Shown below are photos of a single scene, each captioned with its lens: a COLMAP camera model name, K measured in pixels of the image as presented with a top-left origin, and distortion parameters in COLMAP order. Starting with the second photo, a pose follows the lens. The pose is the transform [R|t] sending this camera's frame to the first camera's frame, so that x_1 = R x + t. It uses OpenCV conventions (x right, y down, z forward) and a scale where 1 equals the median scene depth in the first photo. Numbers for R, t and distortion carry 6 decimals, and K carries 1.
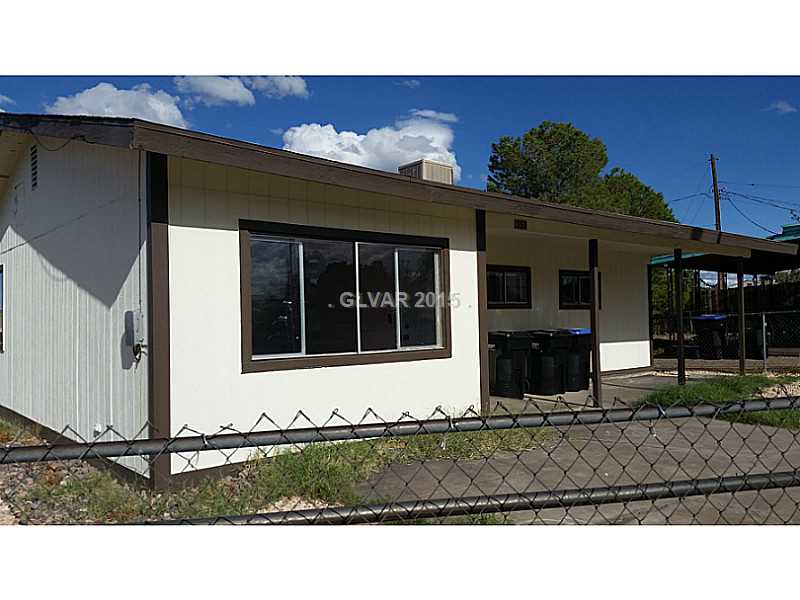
lens RADIAL K [[670.3, 0, 400.0], [0, 670.3, 300.0], [0, 0, 1]] dist [0.068061, -0.234598]
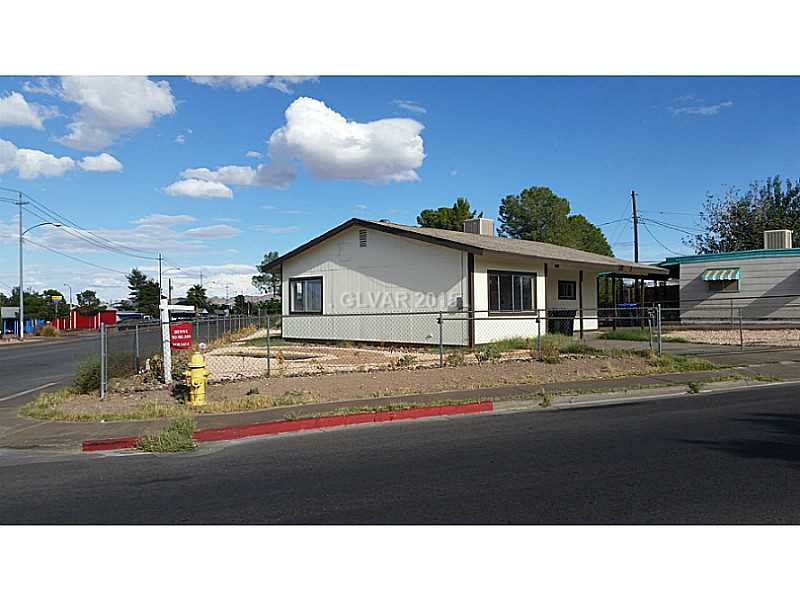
lens RADIAL K [[670.3, 0, 400.0], [0, 670.3, 300.0], [0, 0, 1]] dist [0.068061, -0.234598]
pose [[0.994953, 0.008831, 0.099955, -0.463999], [-0.009903, 0.999899, 0.010241, -0.000409], [-0.099854, -0.011180, 0.994939, -1.038240]]
